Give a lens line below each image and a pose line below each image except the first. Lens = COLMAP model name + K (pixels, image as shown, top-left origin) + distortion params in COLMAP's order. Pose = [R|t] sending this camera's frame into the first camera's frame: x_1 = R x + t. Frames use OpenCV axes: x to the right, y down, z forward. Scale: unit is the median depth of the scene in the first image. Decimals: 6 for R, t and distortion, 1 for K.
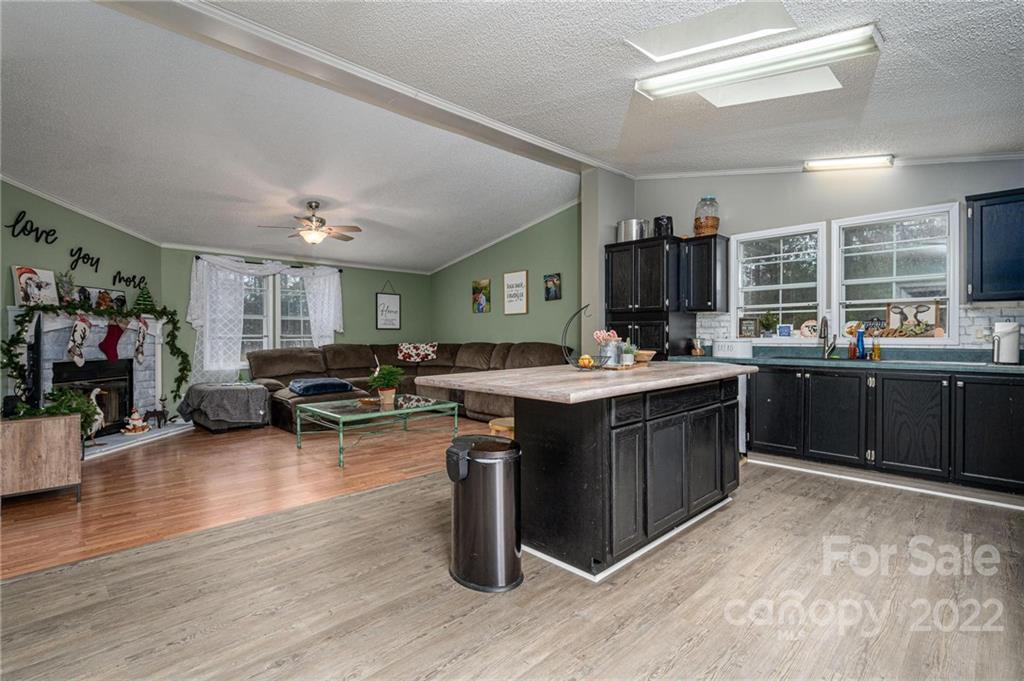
lens RADIAL K [[489.4, 0, 512.4], [0, 489.4, 337.2], [0, 0, 1]] dist [0.004727, -0.000431]
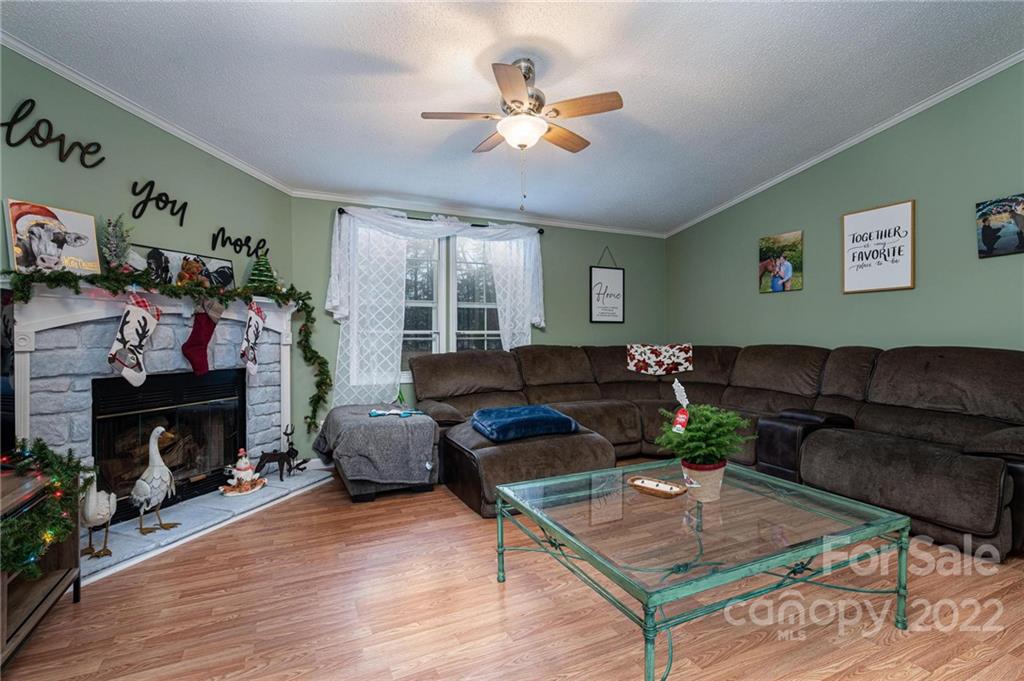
lens RADIAL K [[489.4, 0, 511.4], [0, 489.4, 335.8], [0, 0, 1]] dist [0.004727, -0.000431]
pose [[0.950480, 0.004150, -0.310757, -0.230287], [-0.003069, 0.999987, 0.003968, -0.001233], [0.310769, -0.002818, 0.950481, 0.461542]]
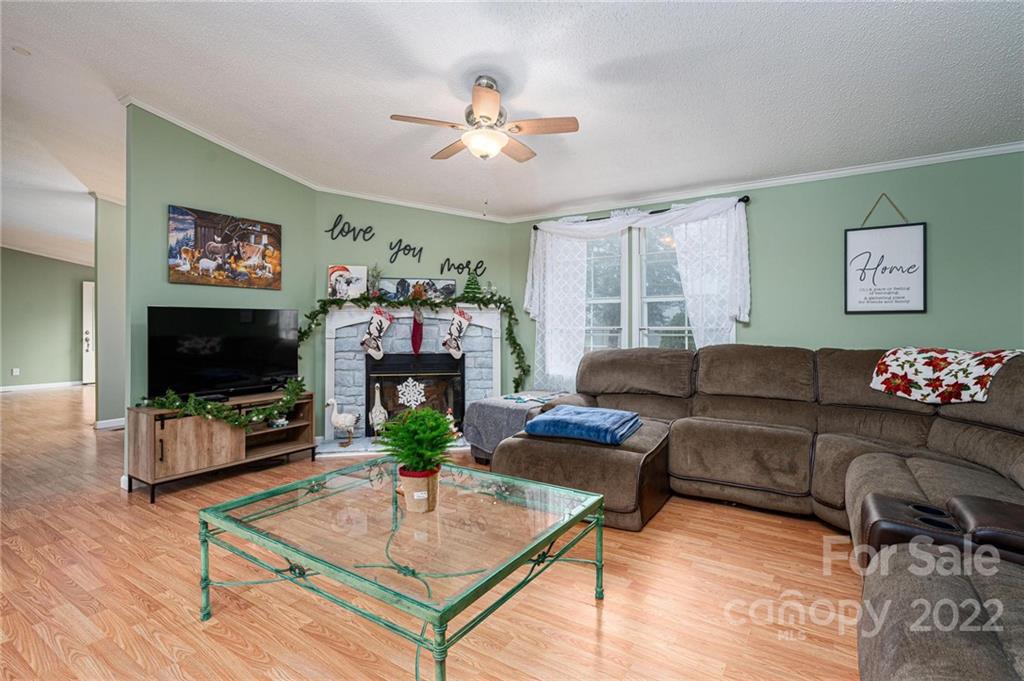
lens RADIAL K [[489.4, 0, 515.0], [0, 489.4, 319.0], [0, 0, 1]] dist [0.004727, -0.000431]
pose [[0.217831, -0.014710, -0.975876, 0.108756], [-0.001701, 0.999879, -0.015451, -0.005444], [0.975985, 0.005026, 0.217779, 0.811121]]
